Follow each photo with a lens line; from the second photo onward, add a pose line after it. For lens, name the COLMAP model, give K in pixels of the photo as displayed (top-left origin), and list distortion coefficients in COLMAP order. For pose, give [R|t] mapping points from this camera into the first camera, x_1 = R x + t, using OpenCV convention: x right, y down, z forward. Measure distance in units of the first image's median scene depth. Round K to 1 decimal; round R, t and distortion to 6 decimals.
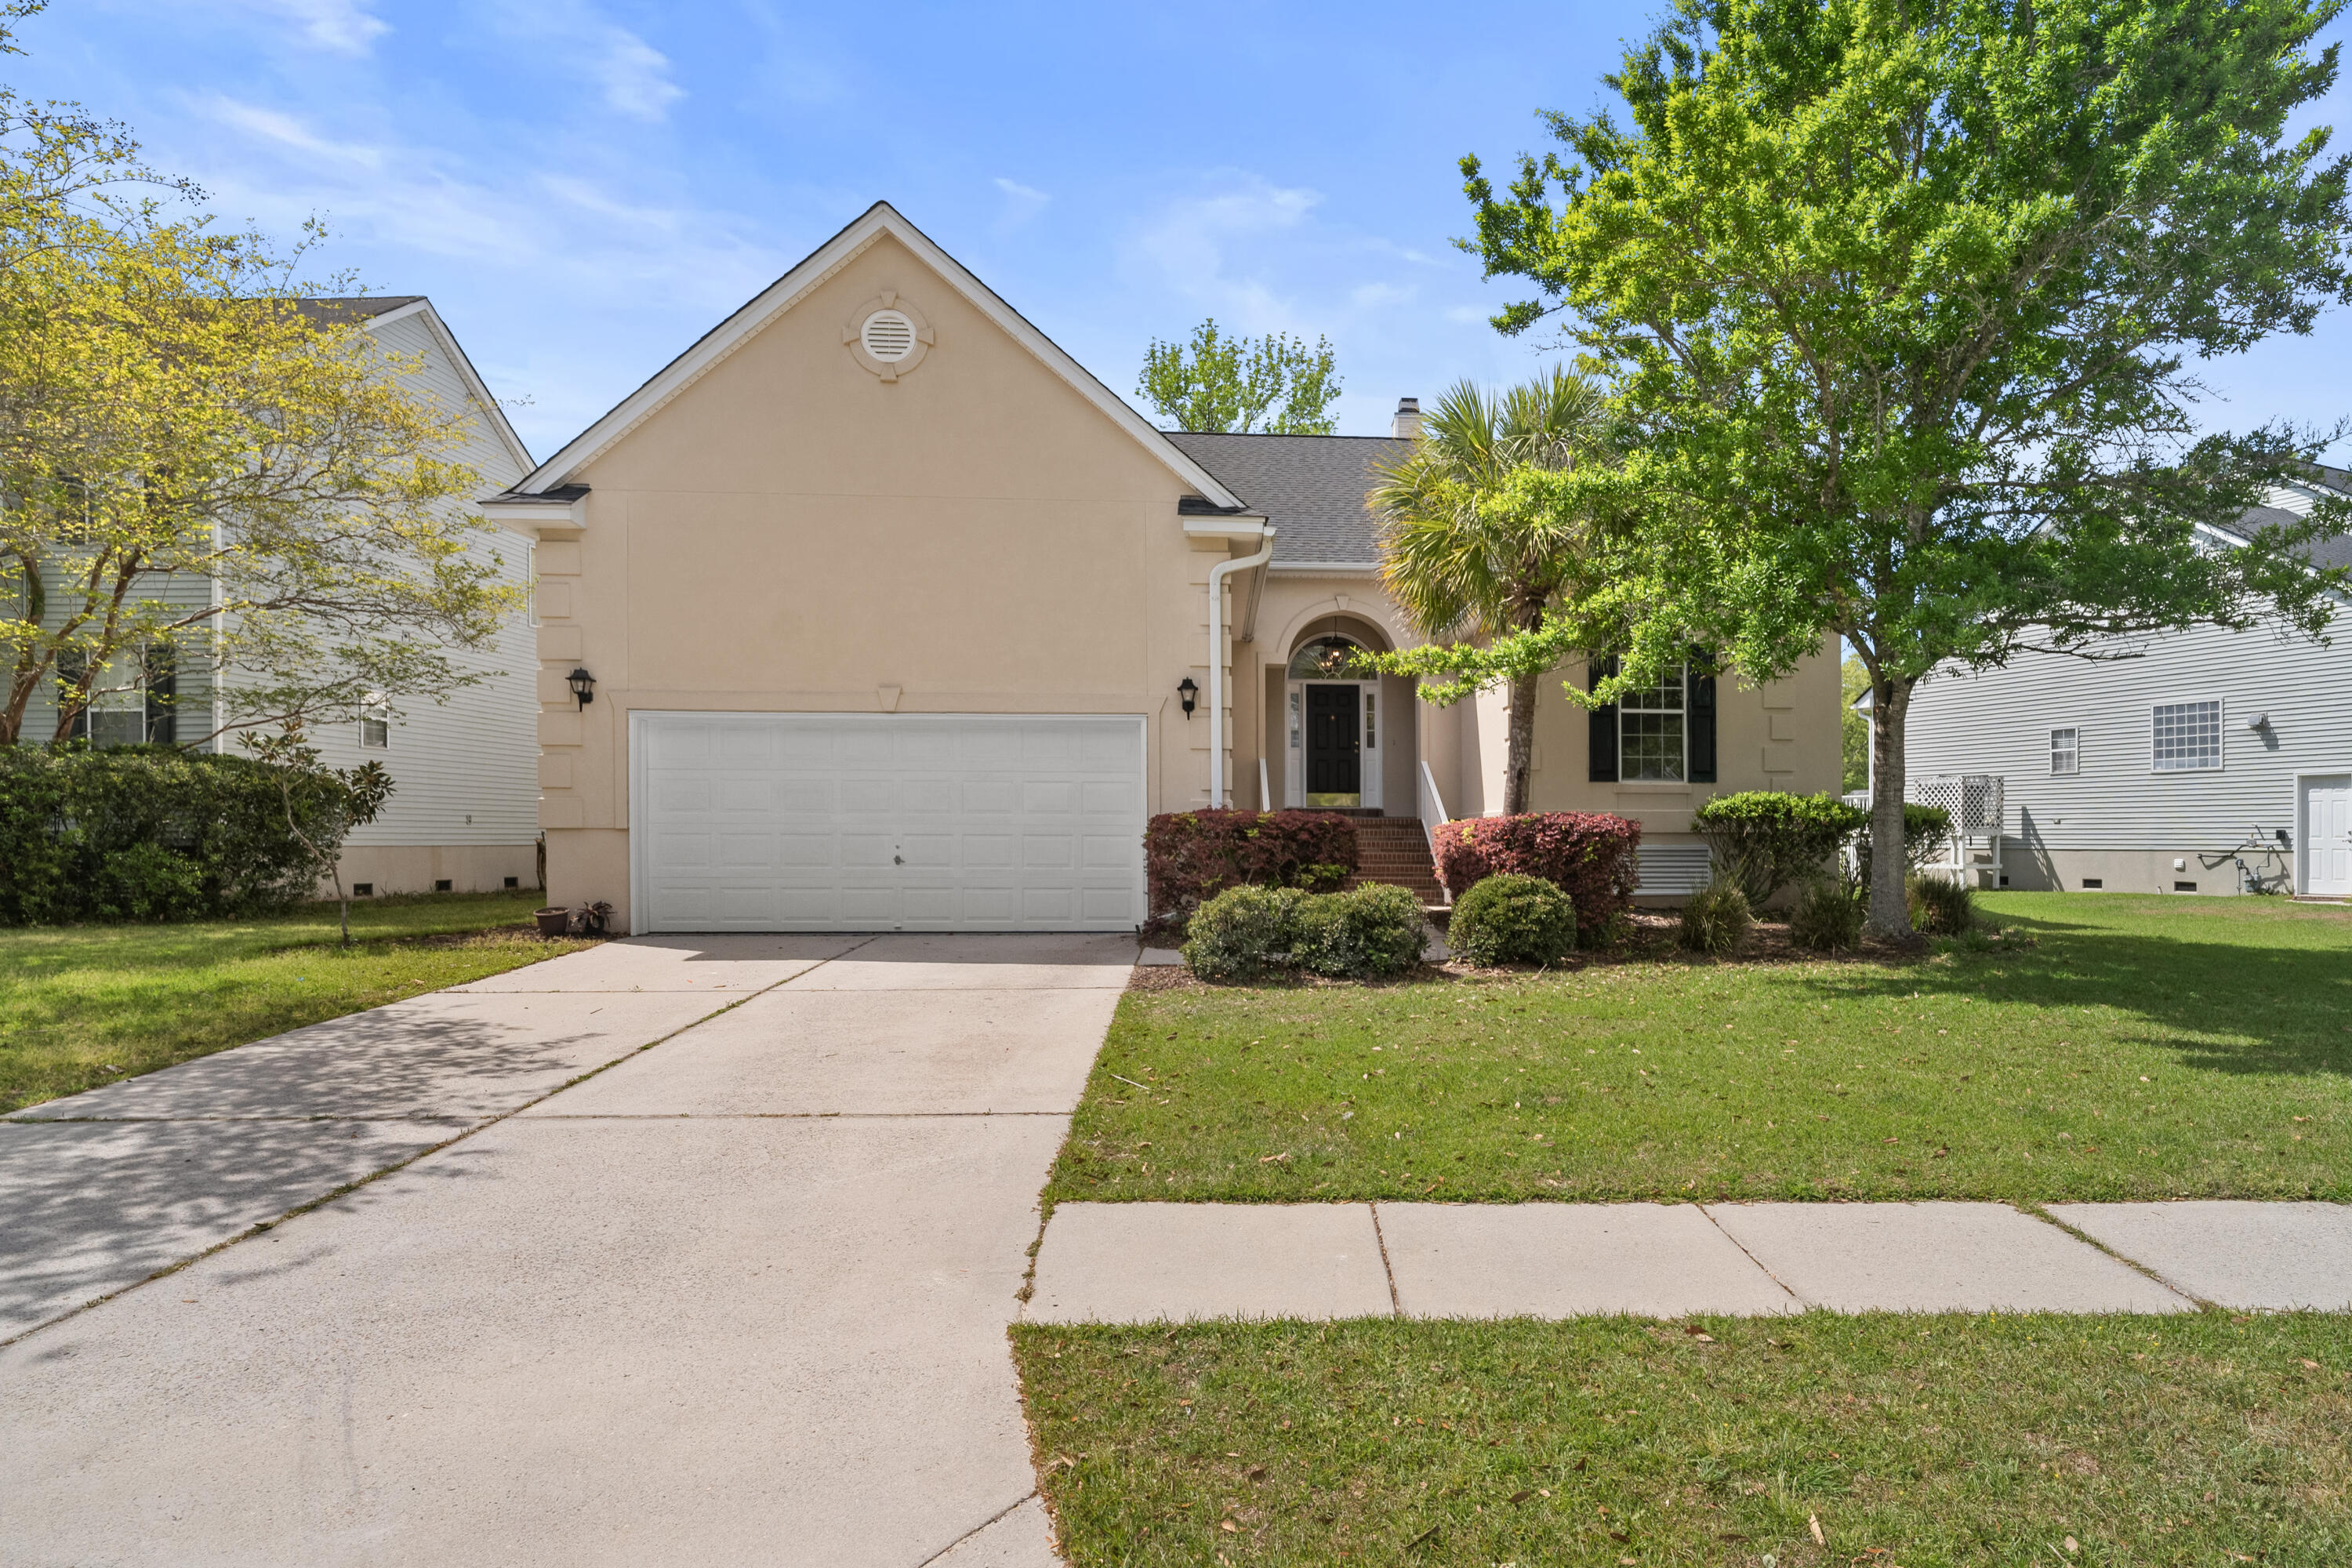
lens RADIAL K [[1114.5, 0, 1182.8], [0, 1114.5, 786.5], [0, 0, 1]] dist [-0.010779, -0.000656]
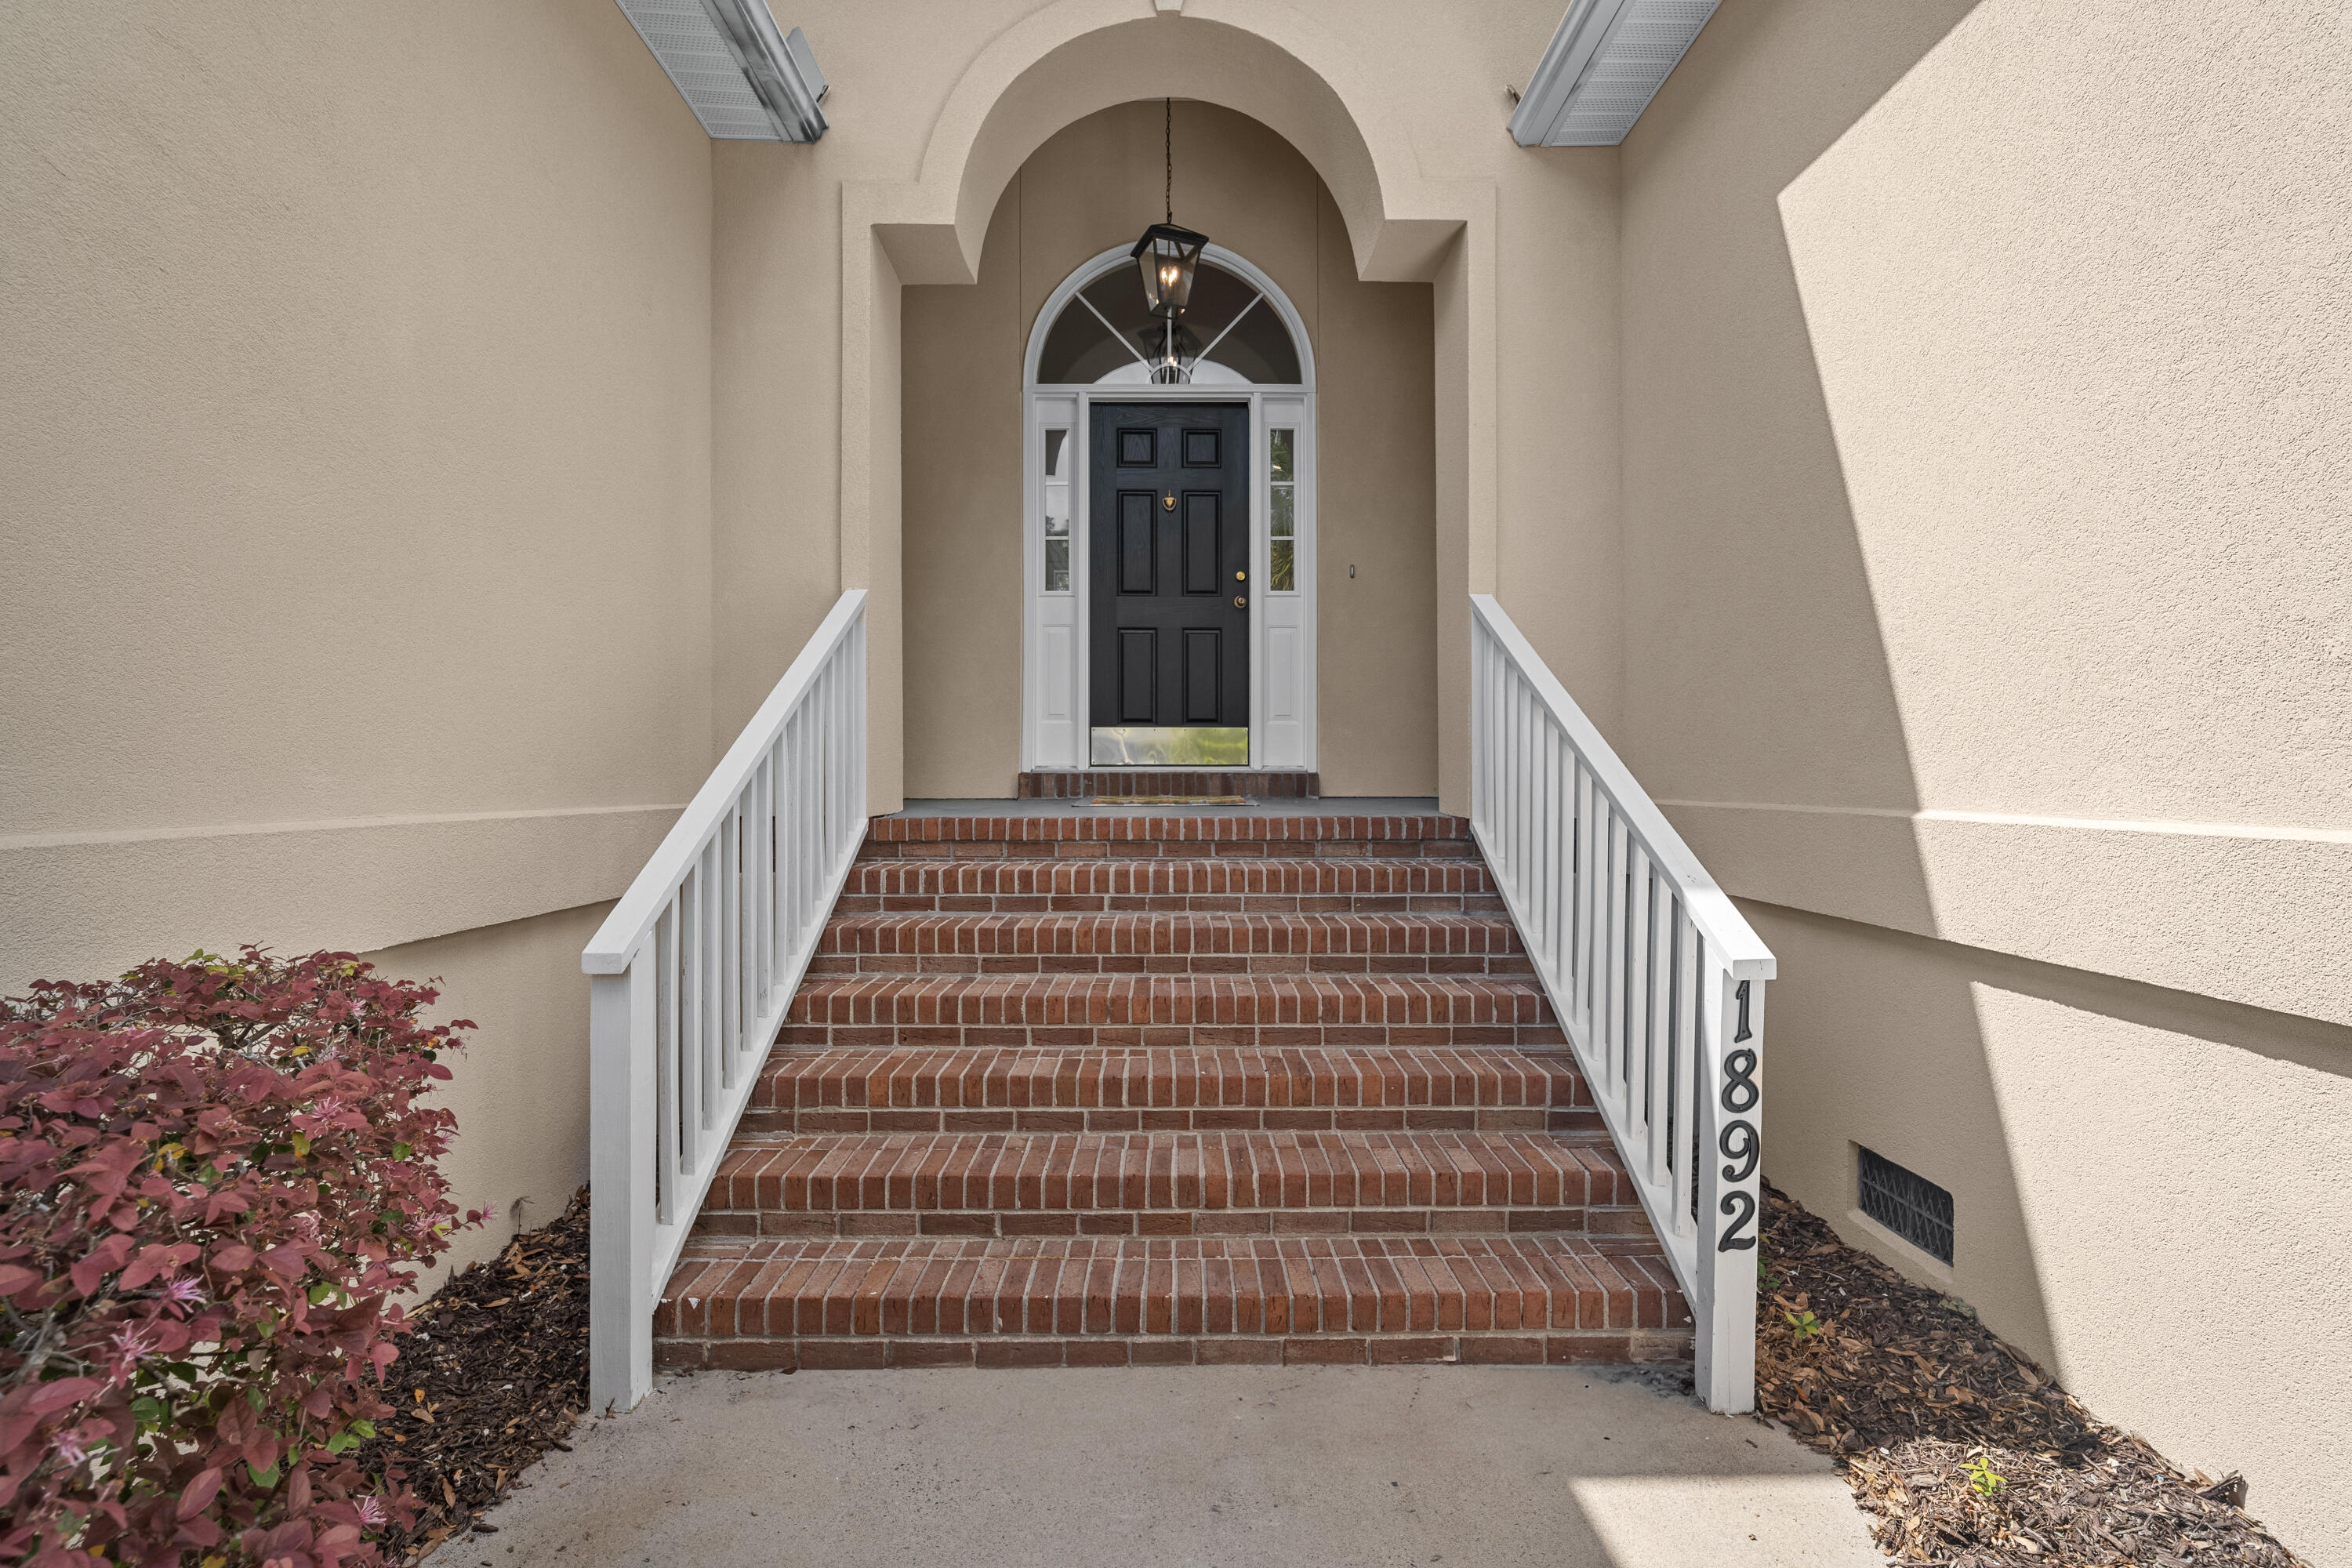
lens RADIAL K [[1114.5, 0, 1174.7], [0, 1114.5, 784.6], [0, 0, 1]] dist [-0.010779, -0.000656]
pose [[0.998713, 0.001753, 0.050697, 0.120092], [-0.002213, 0.999957, 0.009016, 0.019871], [-0.050679, -0.009117, 0.998673, 0.671334]]
